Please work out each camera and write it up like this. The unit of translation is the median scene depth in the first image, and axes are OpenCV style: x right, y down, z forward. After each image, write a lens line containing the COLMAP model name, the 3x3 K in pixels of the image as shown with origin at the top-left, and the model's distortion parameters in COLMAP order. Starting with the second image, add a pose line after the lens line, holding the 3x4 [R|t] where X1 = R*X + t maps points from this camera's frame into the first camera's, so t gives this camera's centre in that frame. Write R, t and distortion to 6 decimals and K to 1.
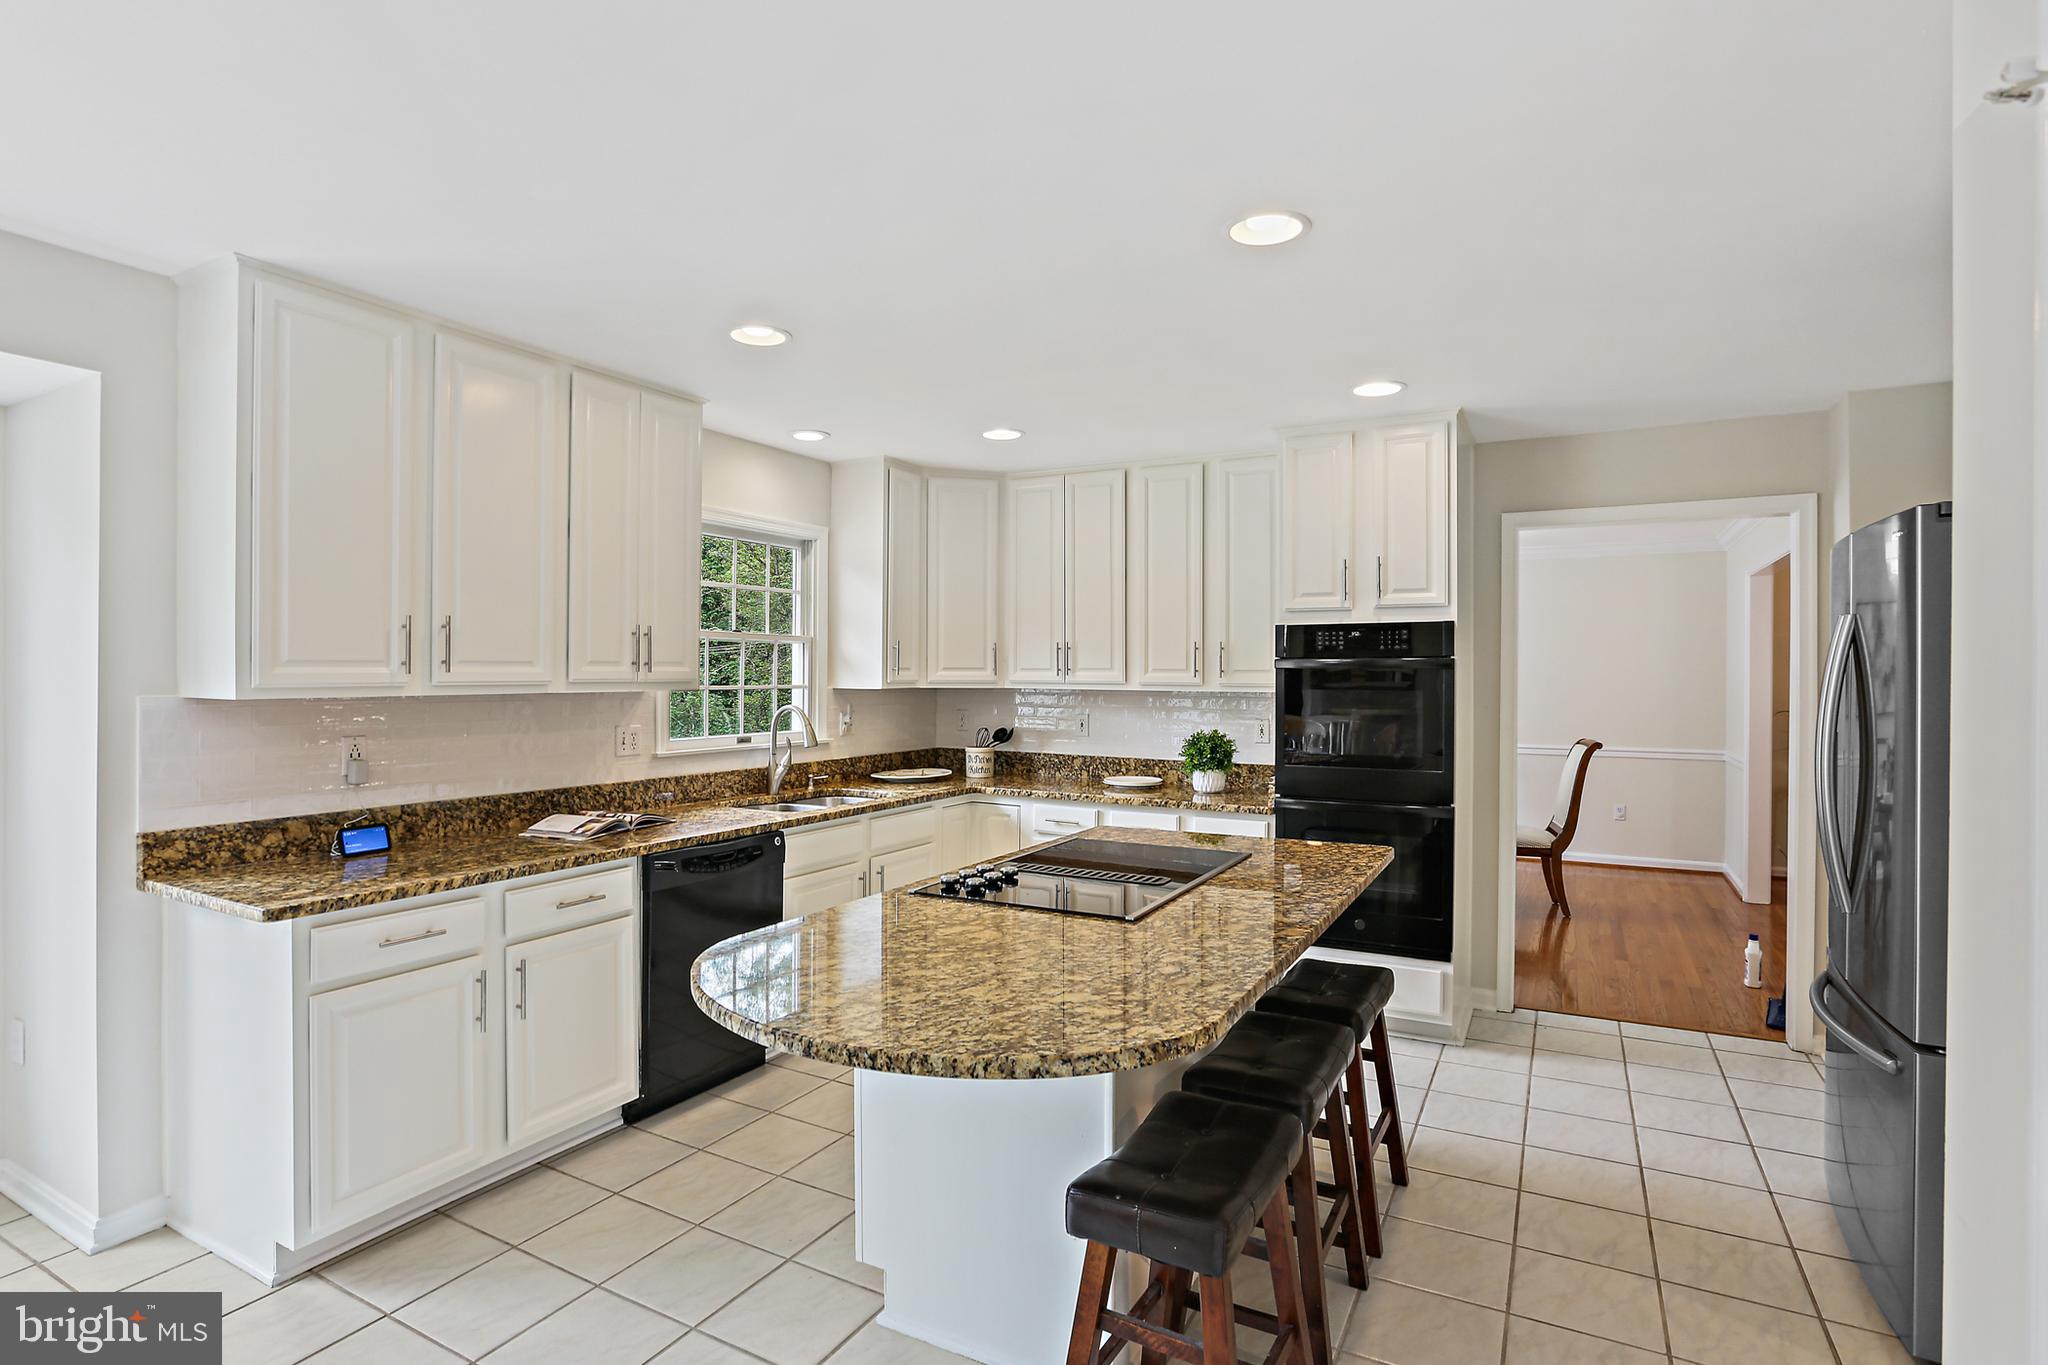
lens RADIAL K [[1016.7, 0, 1008.7], [0, 1016.7, 665.4], [0, 0, 1]] dist [-0.028110, 0.007456]
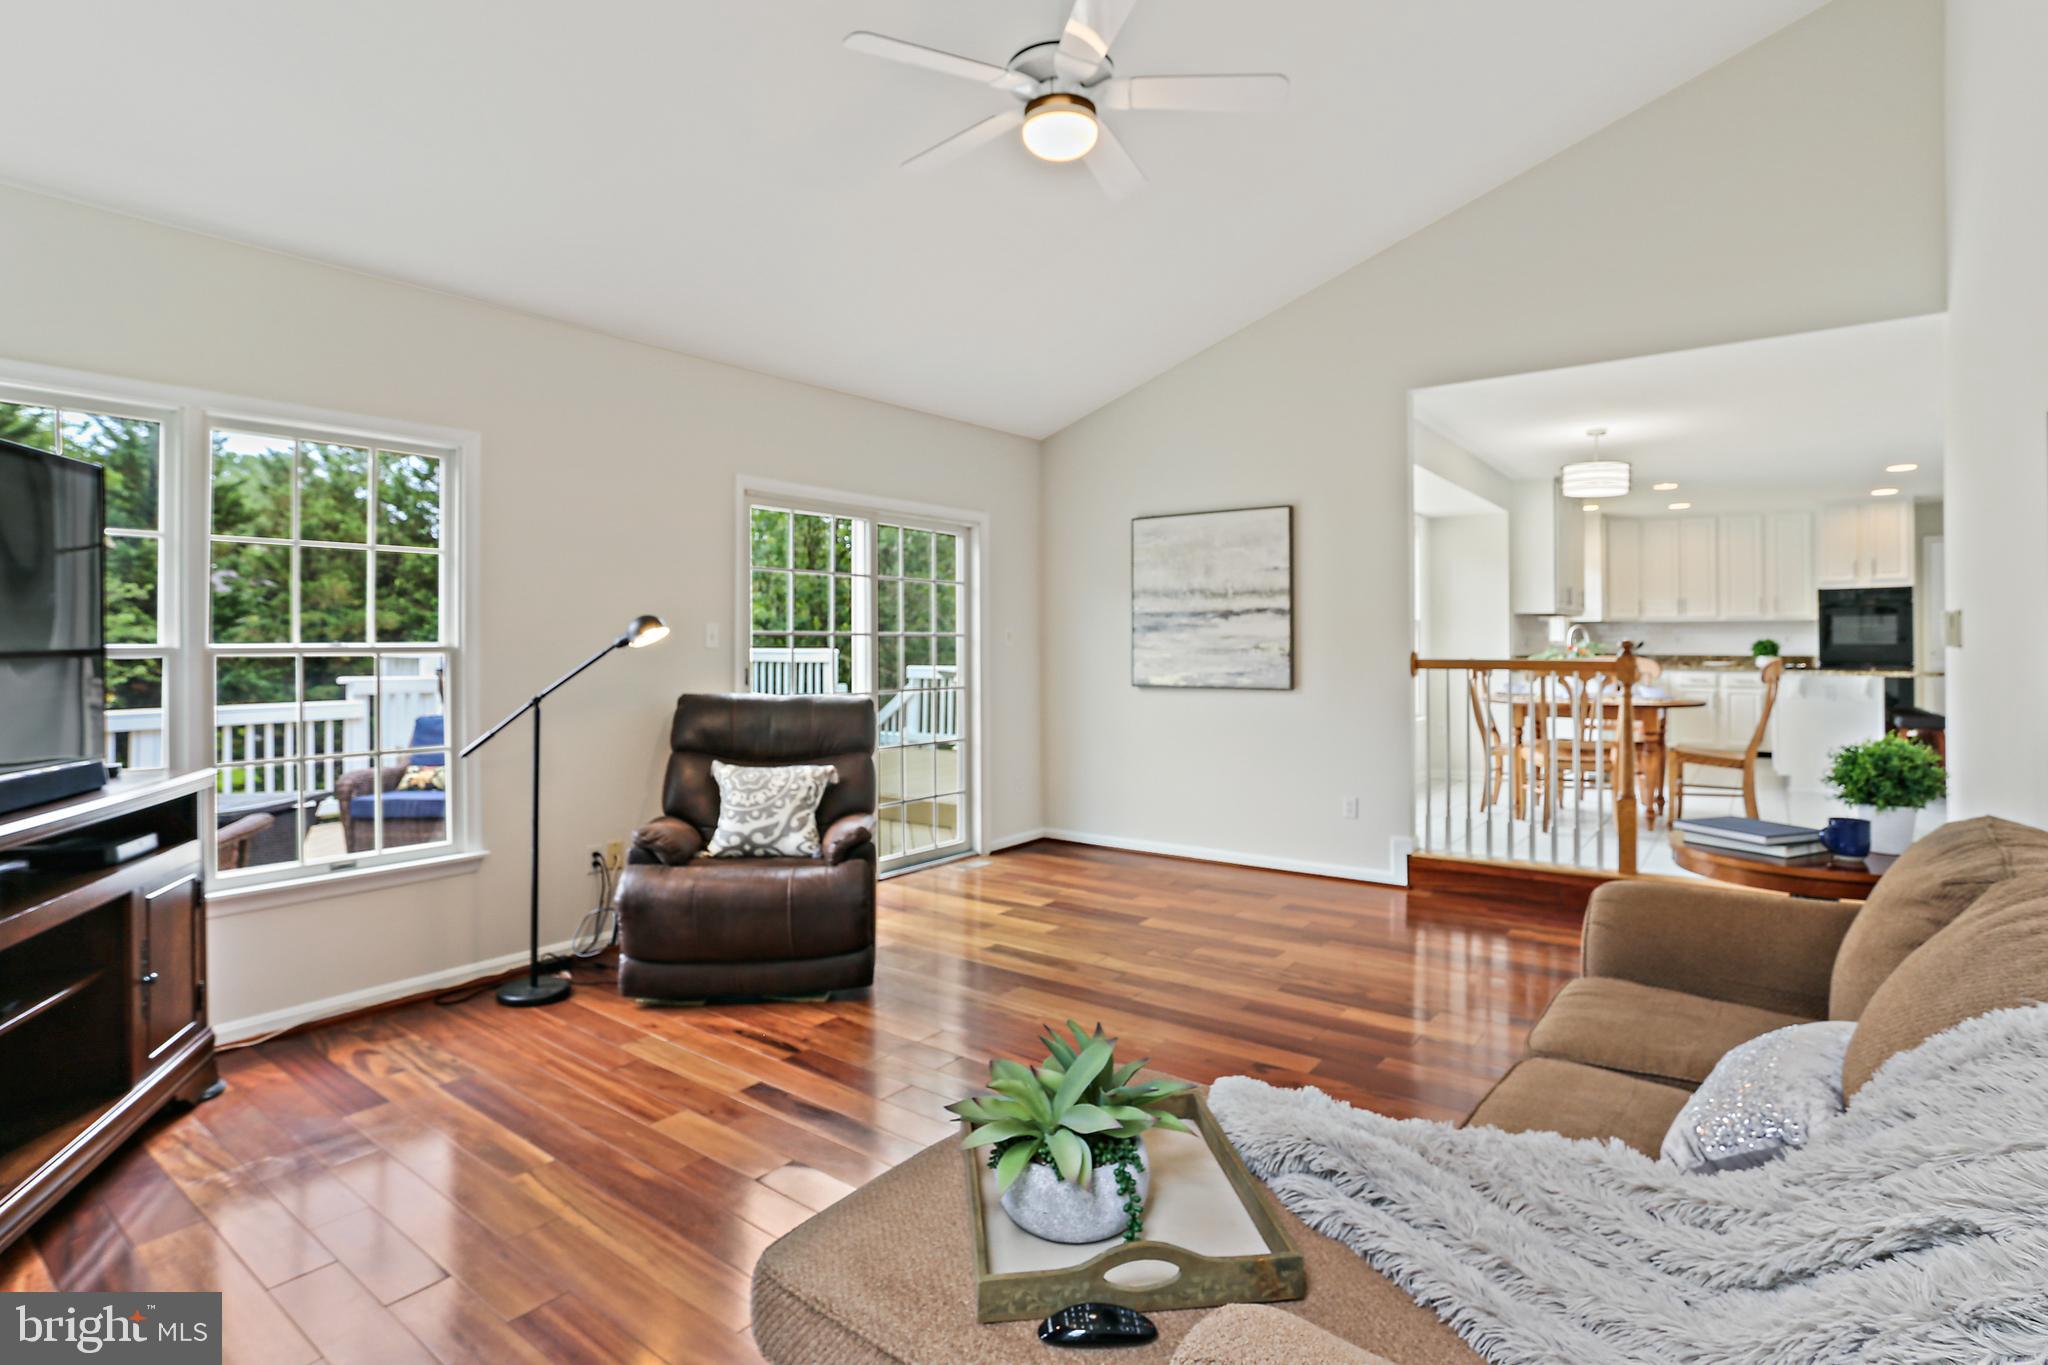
lens RADIAL K [[1006.7, 0, 1025.4], [0, 1006.7, 662.3], [0, 0, 1]] dist [-0.039716, 0.021560]
pose [[0.991785, -0.004235, -0.127843, -1.284036], [0.006356, 0.999849, 0.016186, 0.082018], [0.127755, -0.016866, 0.991662, -1.463865]]
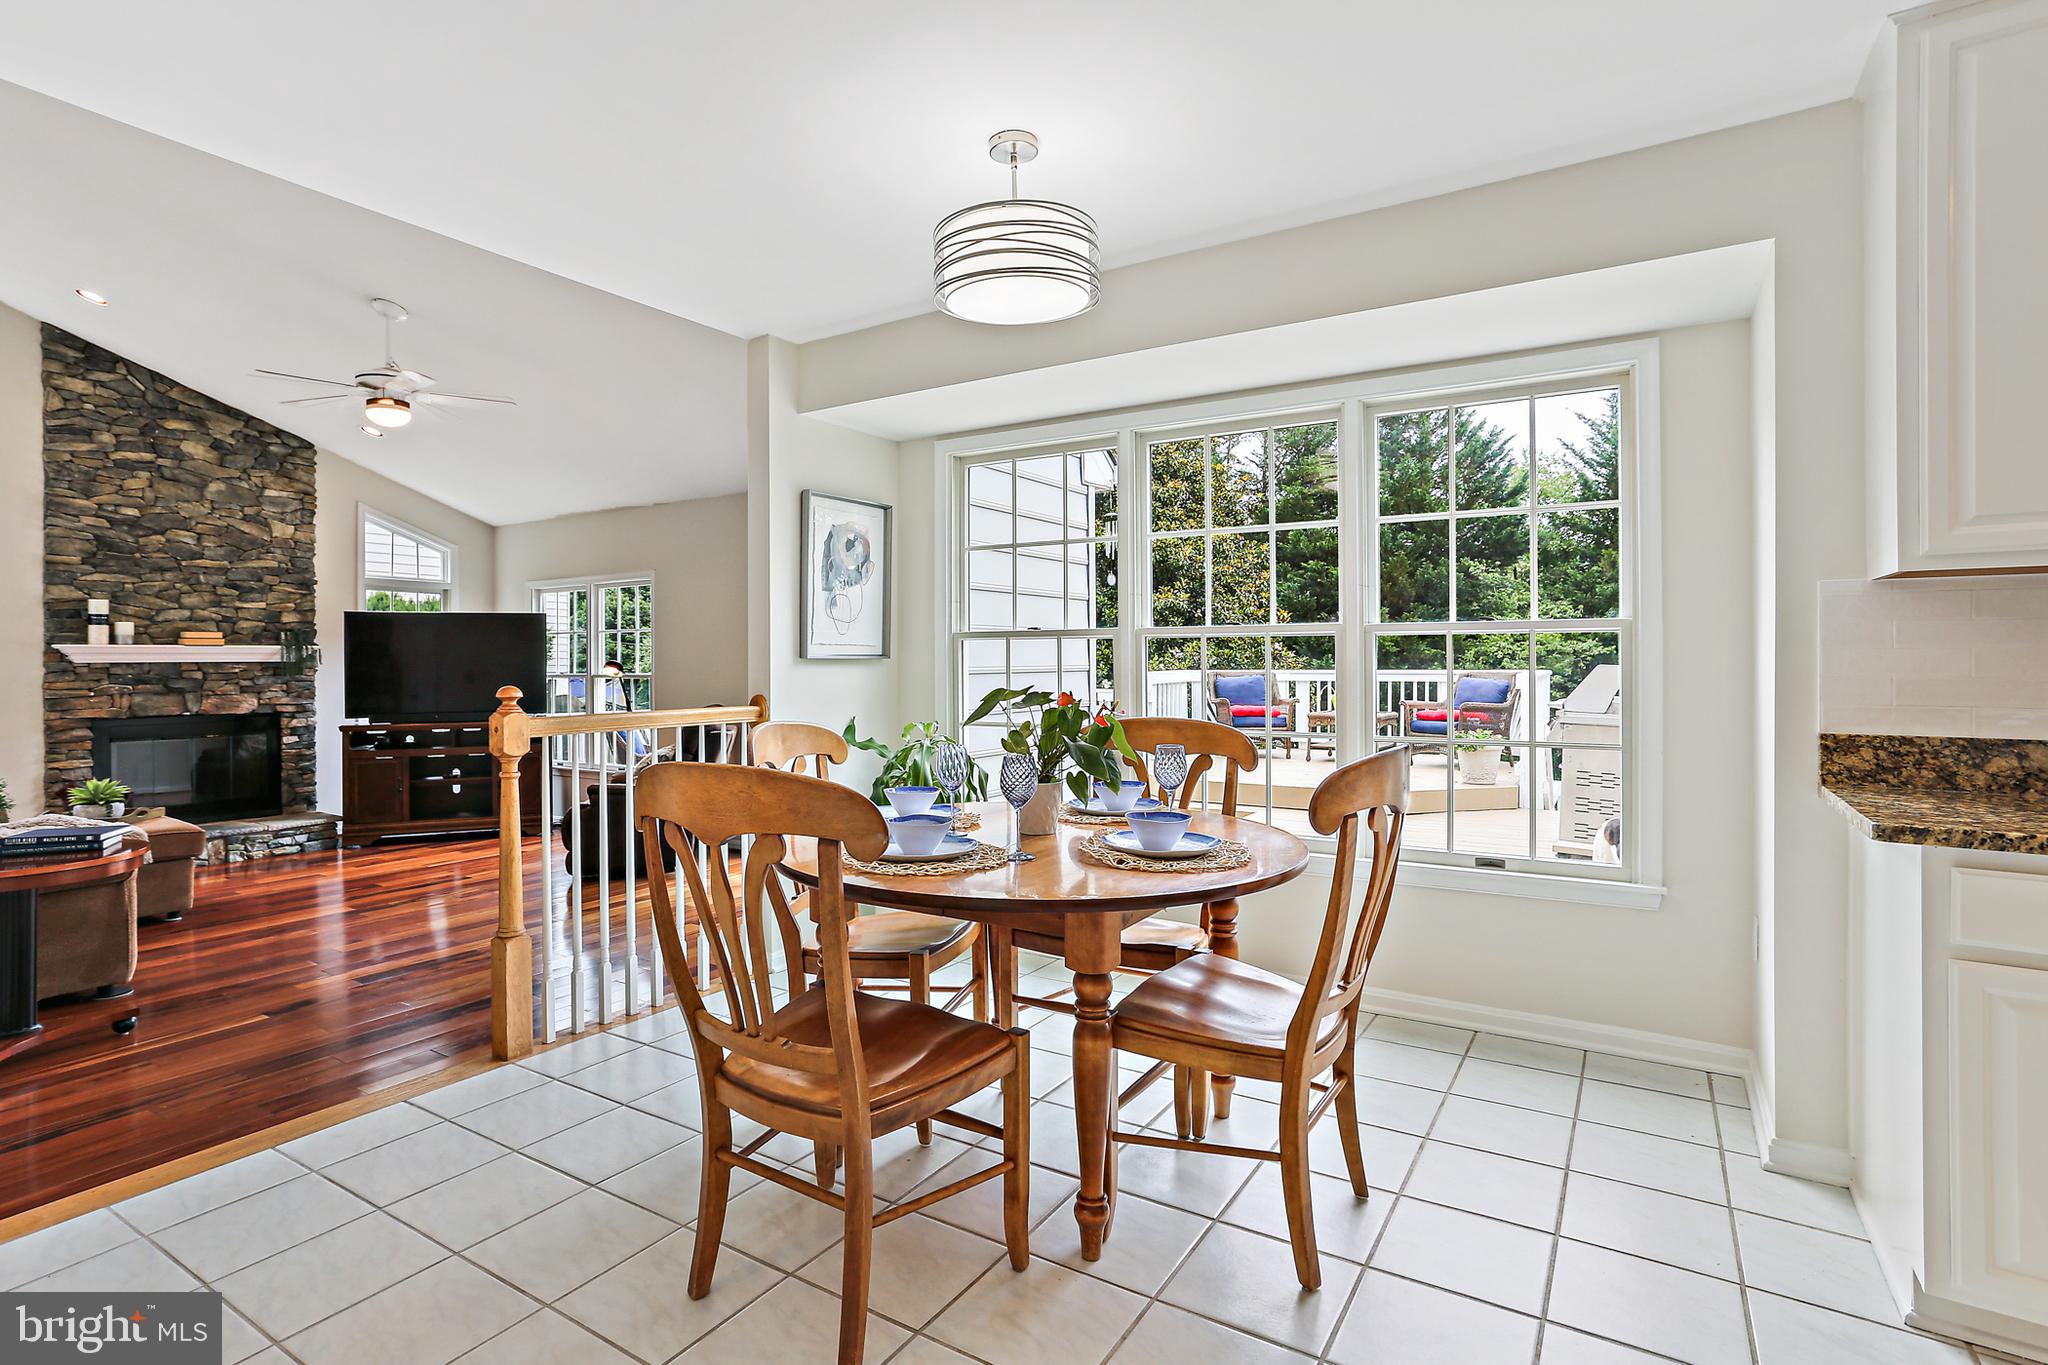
lens RADIAL K [[1006.7, 0, 1019.4], [0, 1006.7, 663.2], [0, 0, 1]] dist [-0.039716, 0.021560]
pose [[-0.049360, -0.003426, -0.998775, 0.034544], [0.011918, 0.999921, -0.004019, 0.067476], [0.998710, -0.012102, -0.049315, 0.221956]]
